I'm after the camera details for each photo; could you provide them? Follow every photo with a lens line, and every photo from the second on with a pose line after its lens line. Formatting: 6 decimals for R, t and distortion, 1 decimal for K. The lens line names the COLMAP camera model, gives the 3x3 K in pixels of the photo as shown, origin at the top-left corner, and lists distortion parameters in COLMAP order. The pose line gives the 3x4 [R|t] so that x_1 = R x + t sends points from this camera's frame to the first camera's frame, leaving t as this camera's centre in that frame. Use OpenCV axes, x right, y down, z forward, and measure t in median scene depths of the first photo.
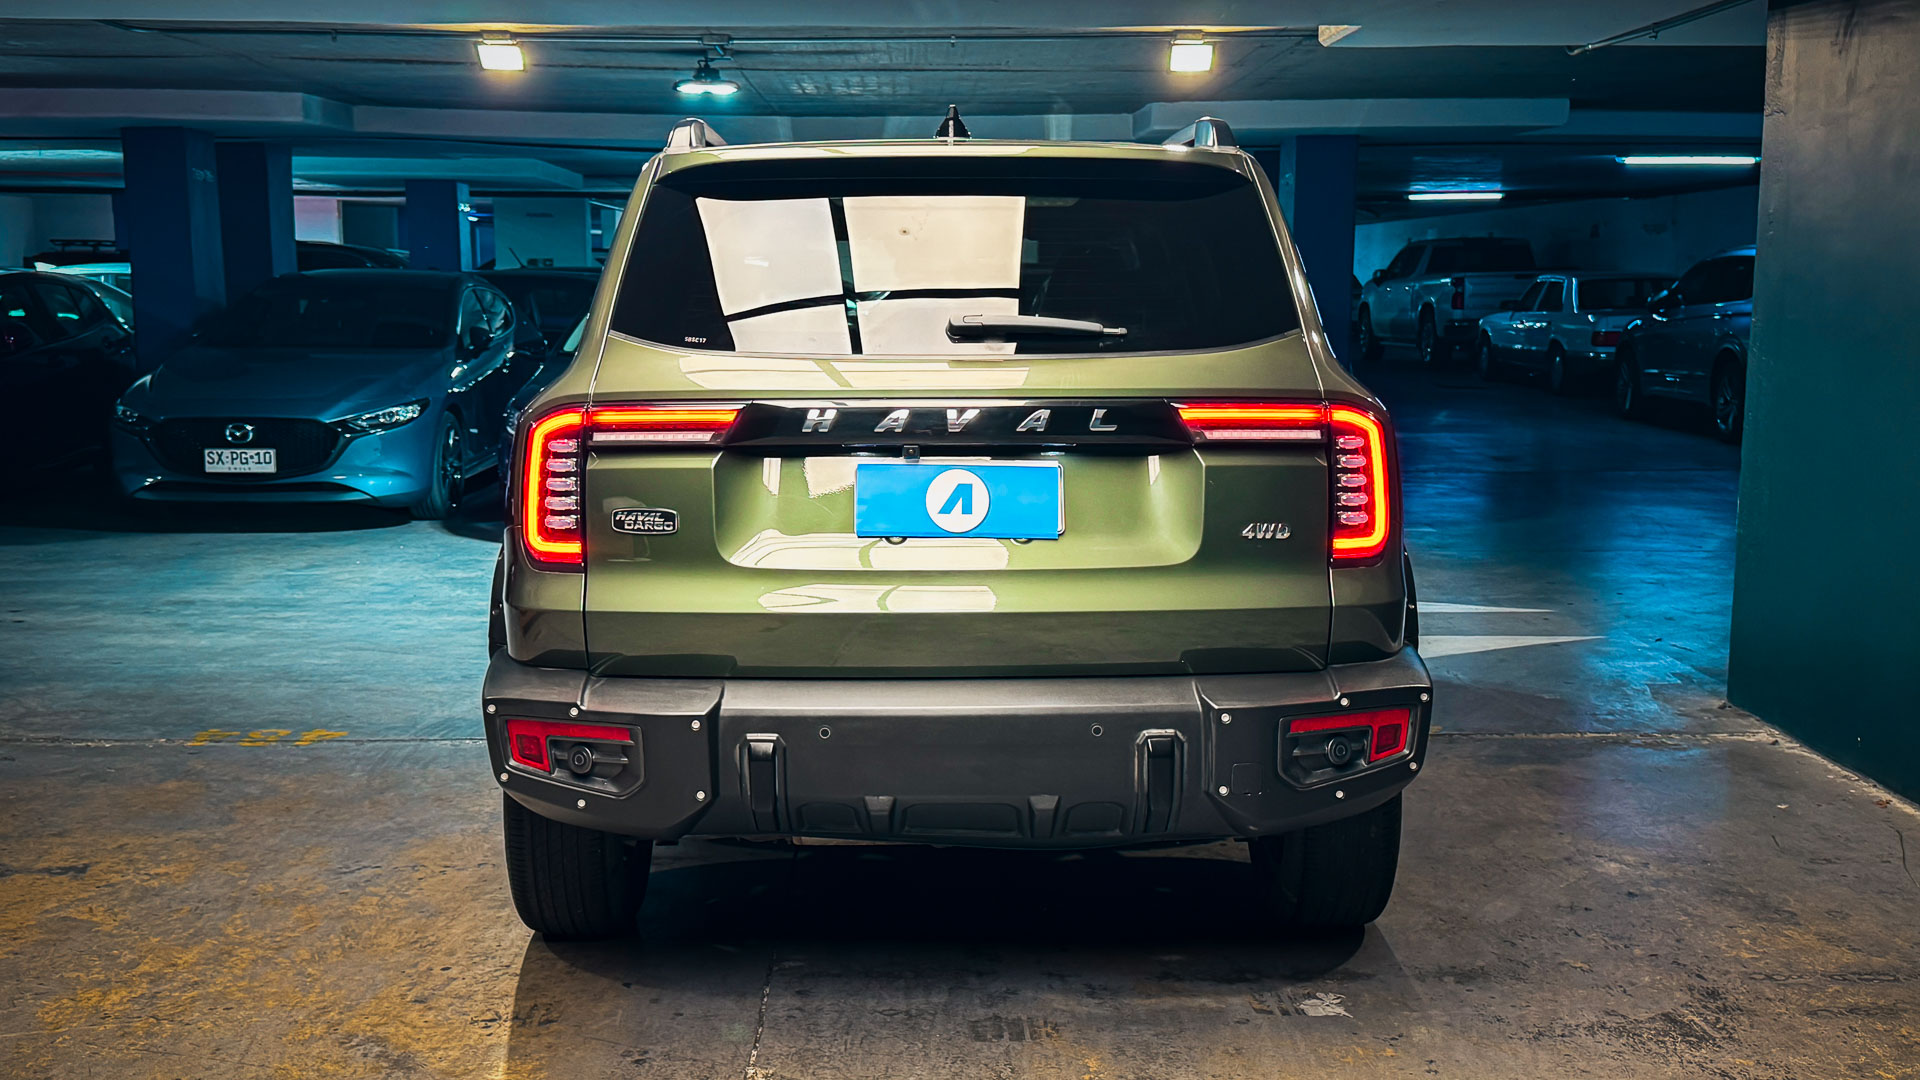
lens RADIAL K [[1903.8, 0, 960.0], [0, 1903.8, 540.0], [0, 0, 1]] dist [0.185934, -0.420377]
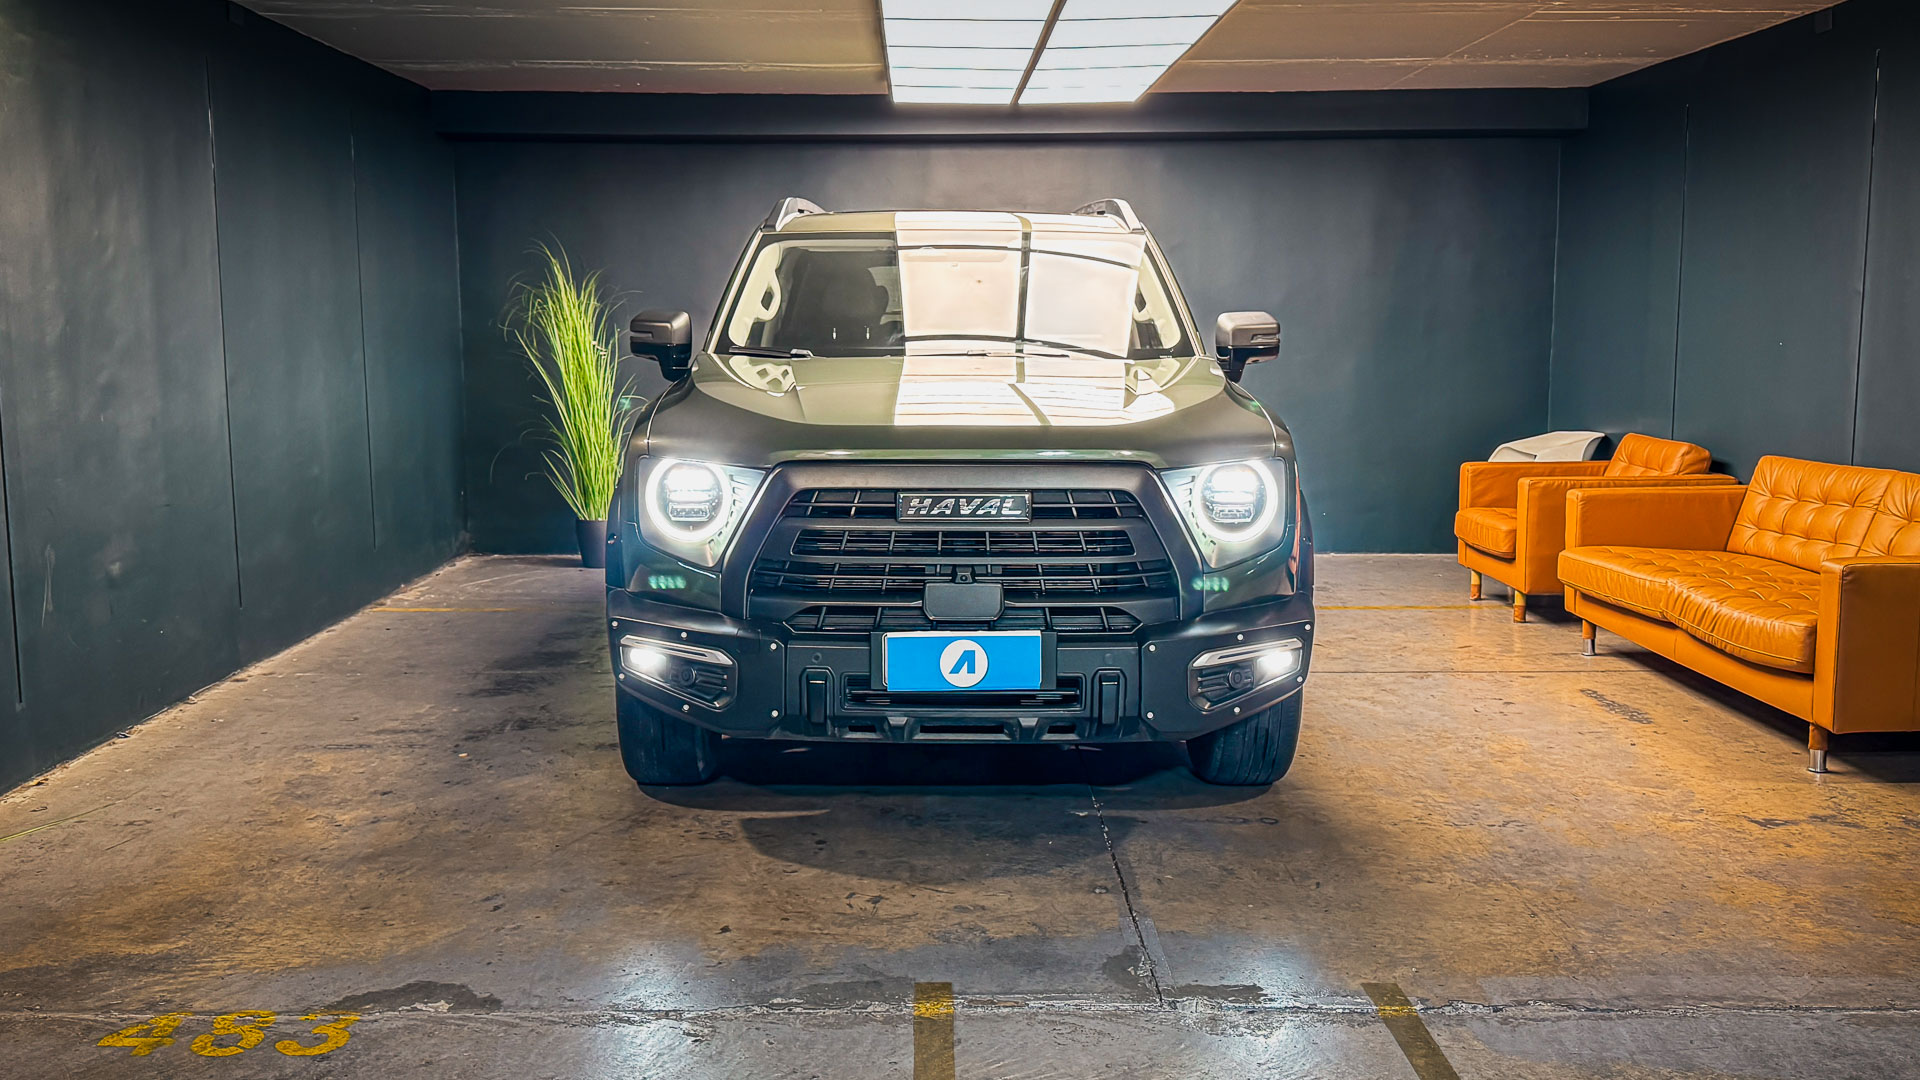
lens RADIAL K [[1713.8, 0, 938.5], [0, 1713.8, 531.8], [0, 0, 1]] dist [0.167685, -0.367758]
pose [[-0.999895, -0.001792, 0.014354, -0.011421], [0.002033, 0.965048, 0.262064, -0.301196], [-0.014321, 0.262066, -0.964944, 2.366302]]
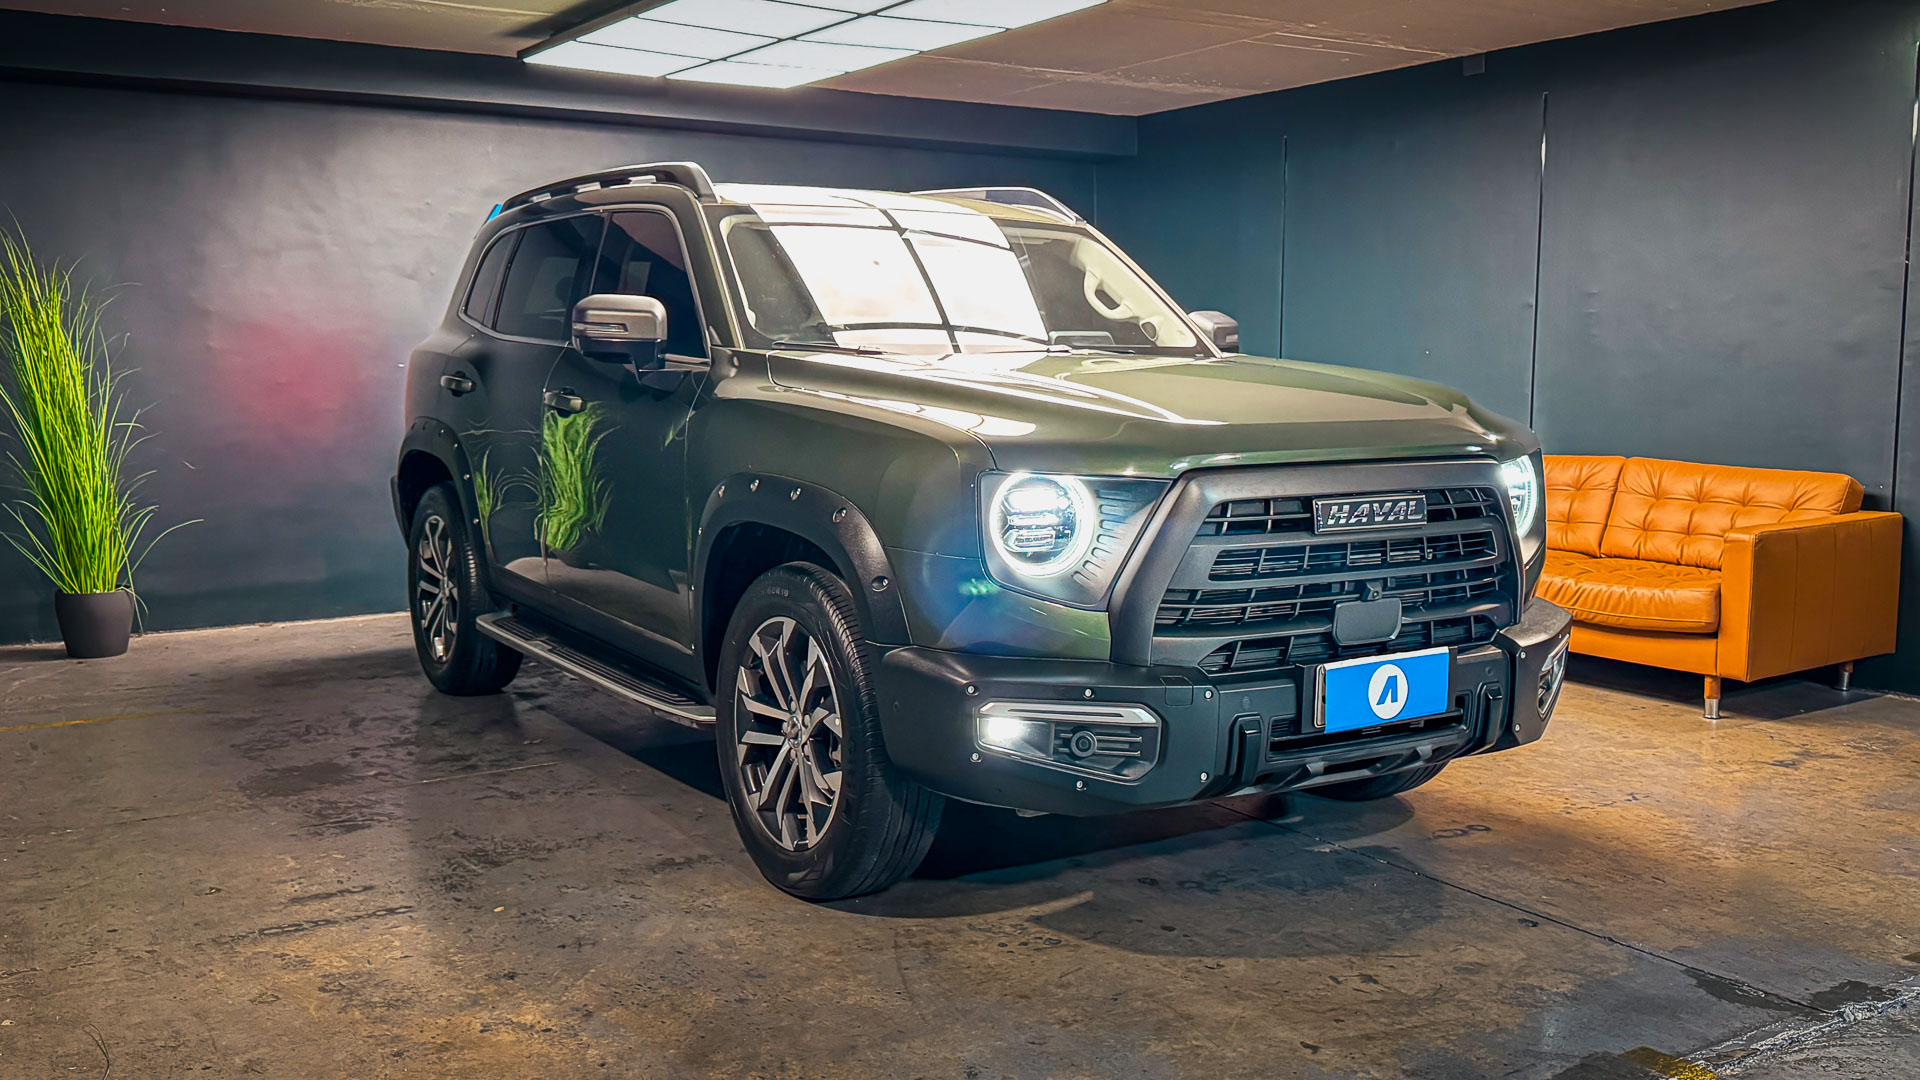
lens RADIAL K [[1722.7, 0, 992.9], [0, 1722.7, 540.2], [0, 0, 1]] dist [0.182136, -0.395710]
pose [[-0.848524, 0.054912, -0.526300, 0.662050], [-0.077130, 0.971144, 0.225677, -0.219095], [0.523506, 0.232086, -0.819804, 2.000915]]
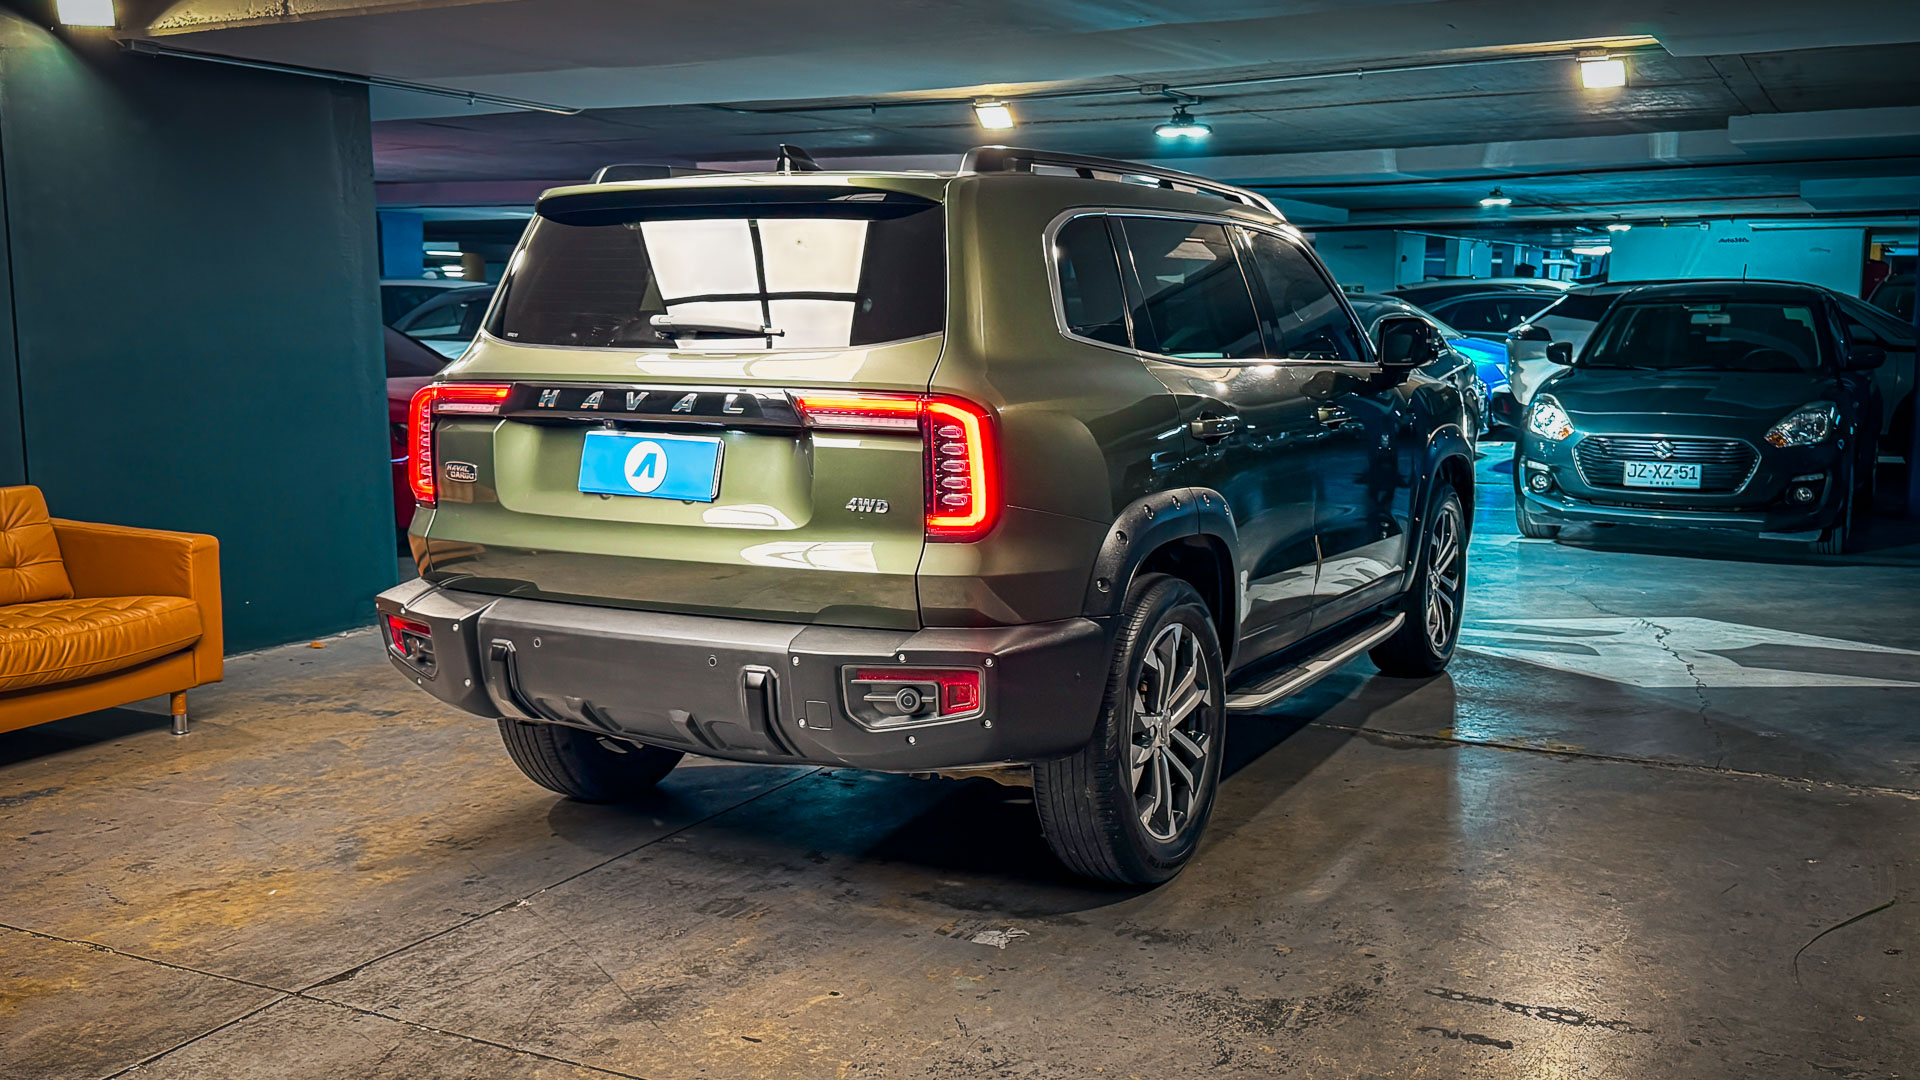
lens RADIAL K [[1722.7, 0, 992.9], [0, 1722.7, 540.2], [0, 0, 1]] dist [0.182136, -0.395710]
pose [[0.876361, 0.063484, -0.477452, 0.658069], [-0.064133, 0.997829, 0.014959, -0.003722], [0.477365, 0.017511, 0.878530, 0.108891]]
